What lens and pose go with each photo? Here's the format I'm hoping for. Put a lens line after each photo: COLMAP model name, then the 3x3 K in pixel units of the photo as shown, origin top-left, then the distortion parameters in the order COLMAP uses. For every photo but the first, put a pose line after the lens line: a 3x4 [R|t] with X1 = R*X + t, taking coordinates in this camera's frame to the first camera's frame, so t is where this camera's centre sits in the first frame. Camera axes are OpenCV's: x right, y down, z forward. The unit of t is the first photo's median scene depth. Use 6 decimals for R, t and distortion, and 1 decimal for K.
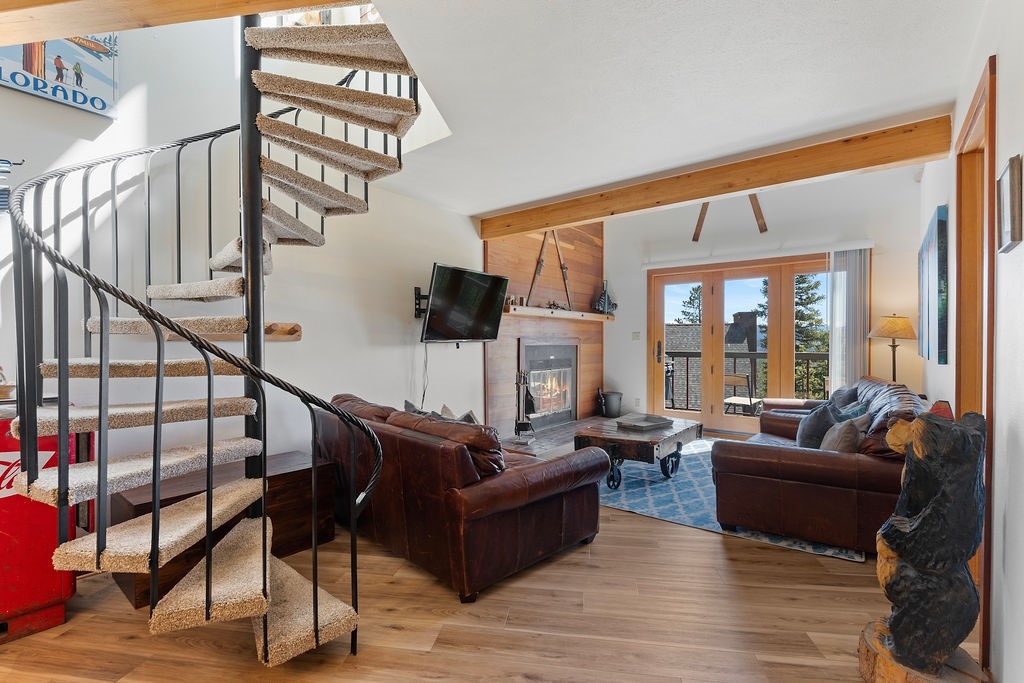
lens RADIAL K [[464.6, 0, 508.7], [0, 464.6, 348.5], [0, 0, 1]] dist [0.000094, -0.000106]
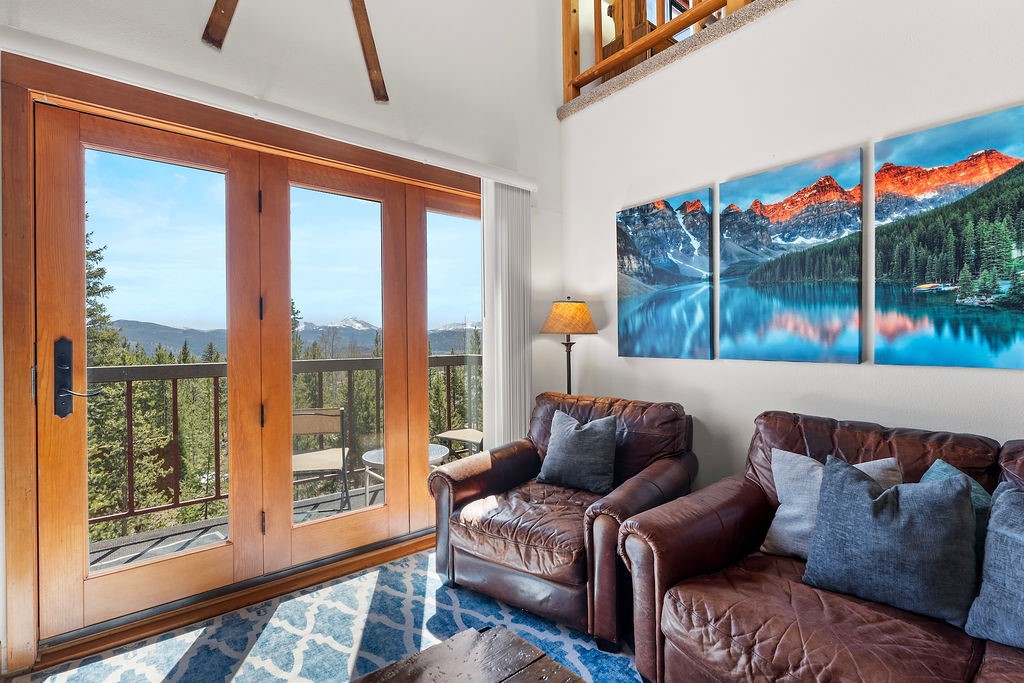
lens RADIAL K [[473.2, 0, 510.9], [0, 473.2, 339.2], [0, 0, 1]] dist [-0.001474, -0.000776]
pose [[0.209476, 0.001941, 0.977812, 0.131953], [0.022966, 0.999712, -0.006904, -0.009089], [-0.977544, 0.023903, 0.209371, 0.867878]]
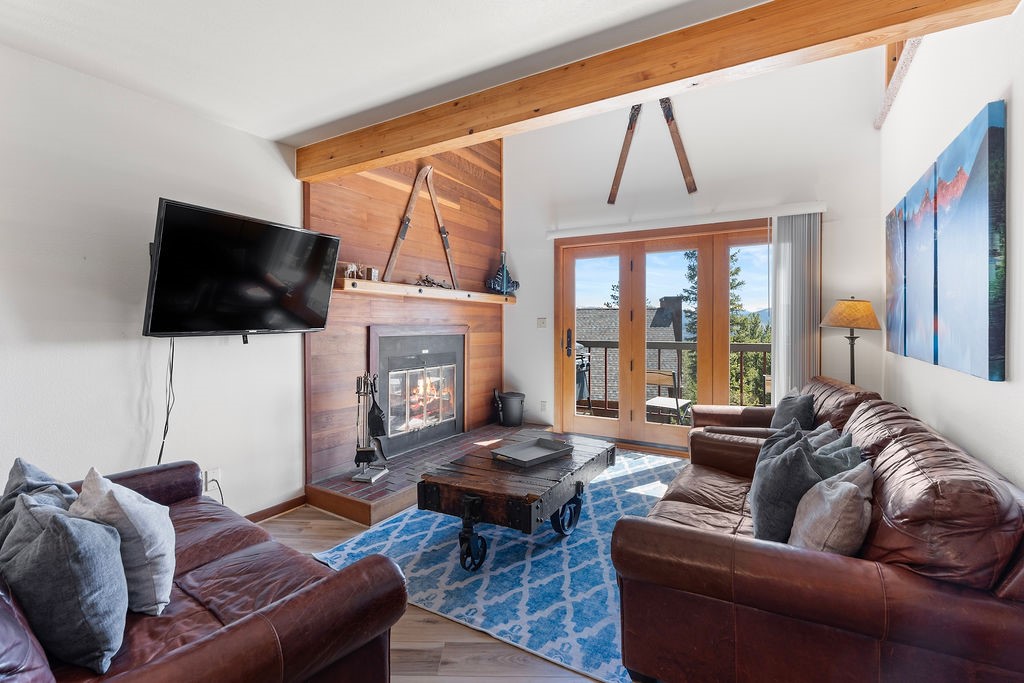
lens RADIAL K [[466.5, 0, 509.0], [0, 466.5, 329.5], [0, 0, 1]] dist [0.000046, -0.000024]
pose [[0.990764, 0.000461, 0.135597, 0.145972], [0.000240, 0.999987, -0.005156, -0.014567], [-0.135598, 0.005141, 0.990751, 0.284702]]
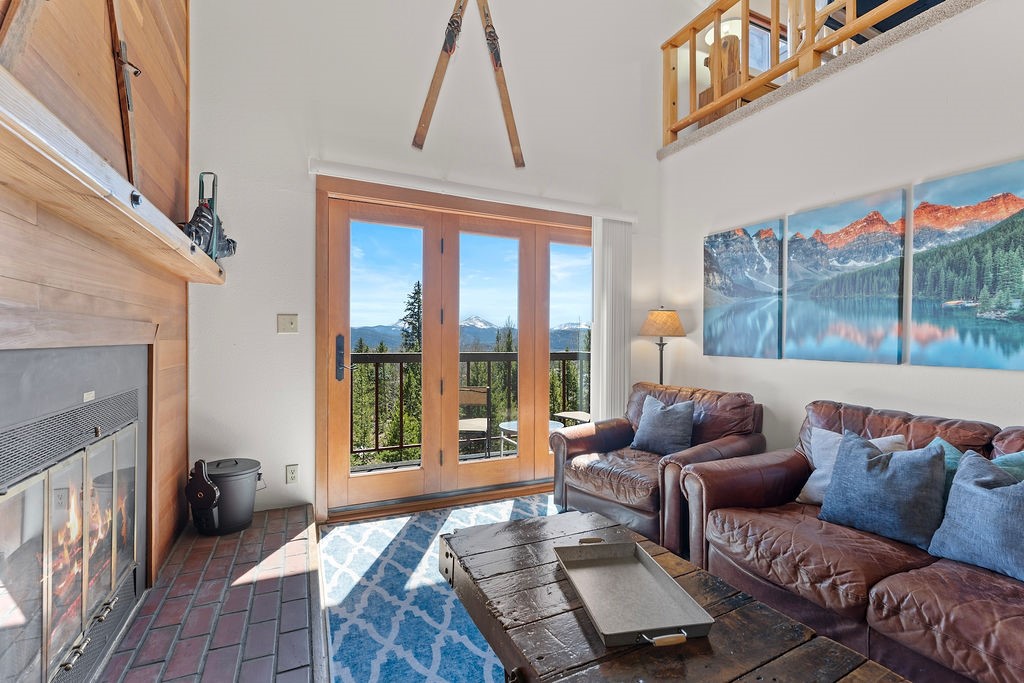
lens RADIAL K [[457.8, 0, 510.4], [0, 457.8, 341.7], [0, 0, 1]] dist [0.000871, -0.000011]
pose [[0.441492, 0.000667, 0.897265, -0.026535], [0.004675, 0.999984, -0.003043, -0.008490], [-0.897253, 0.005538, 0.441482, 0.814407]]
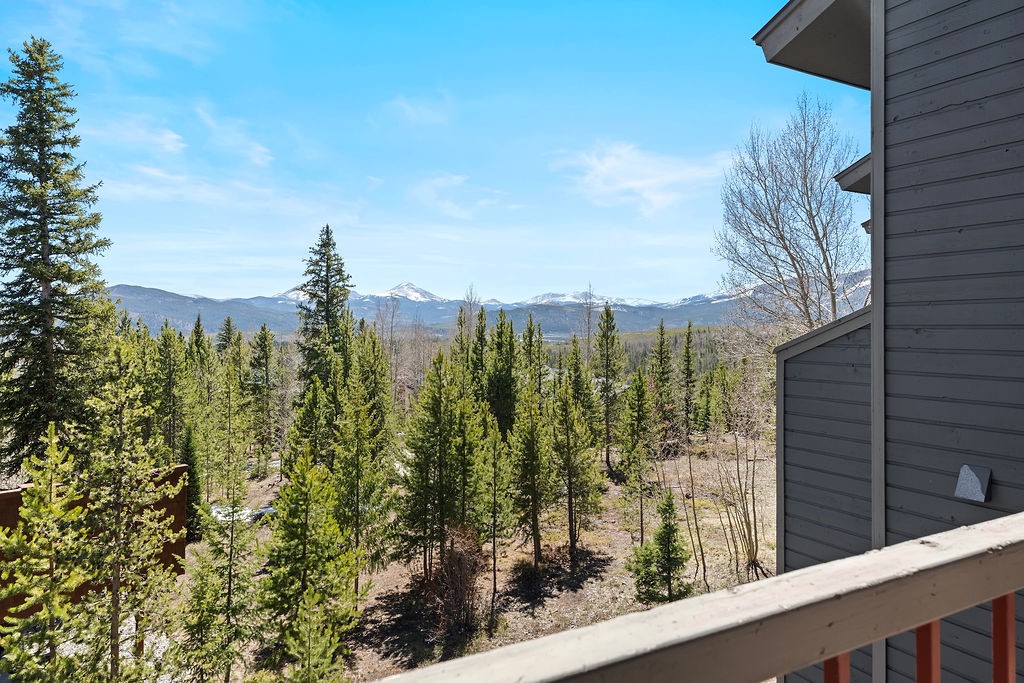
lens RADIAL K [[681.8, 0, 515.7], [0, 681.8, 307.9], [0, 0, 1]] dist [0.000313, -0.002868]
pose [[0.366229, 0.018686, 0.930337, 0.524835], [0.004514, 0.999751, -0.021856, -0.065637], [-0.930514, 0.012204, 0.366053, 1.346778]]
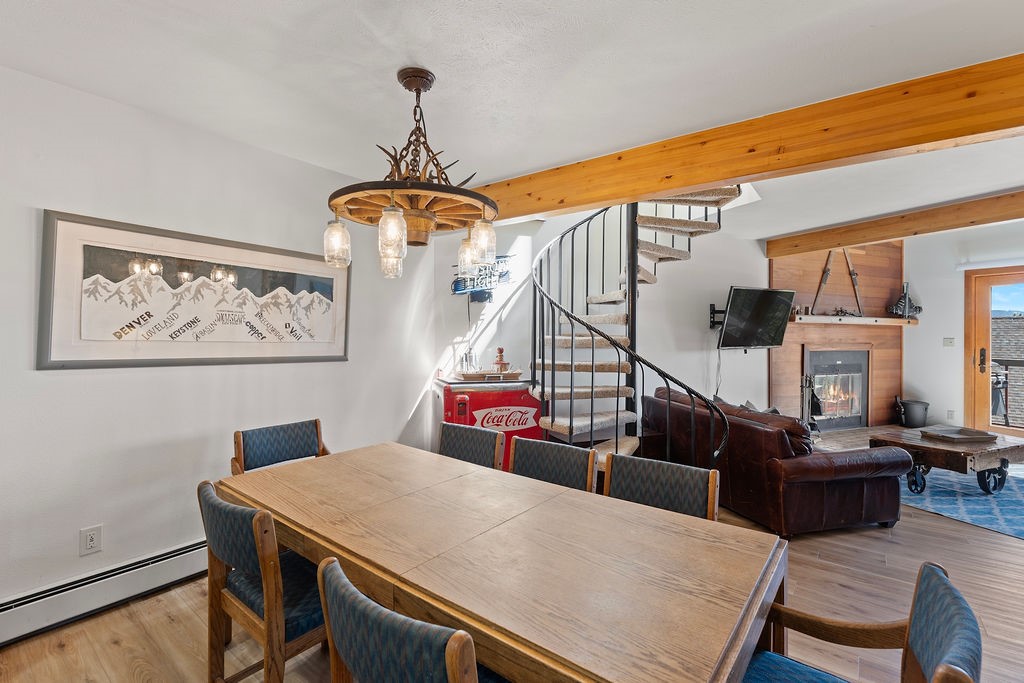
lens RADIAL K [[466.5, 0, 509.0], [0, 466.5, 329.5], [0, 0, 1]] dist [0.000046, -0.000024]
pose [[0.879275, 0.007338, -0.476258, -0.066627], [-0.017396, 0.999709, -0.016714, -0.027956], [0.475997, 0.022981, 0.879147, -0.295789]]
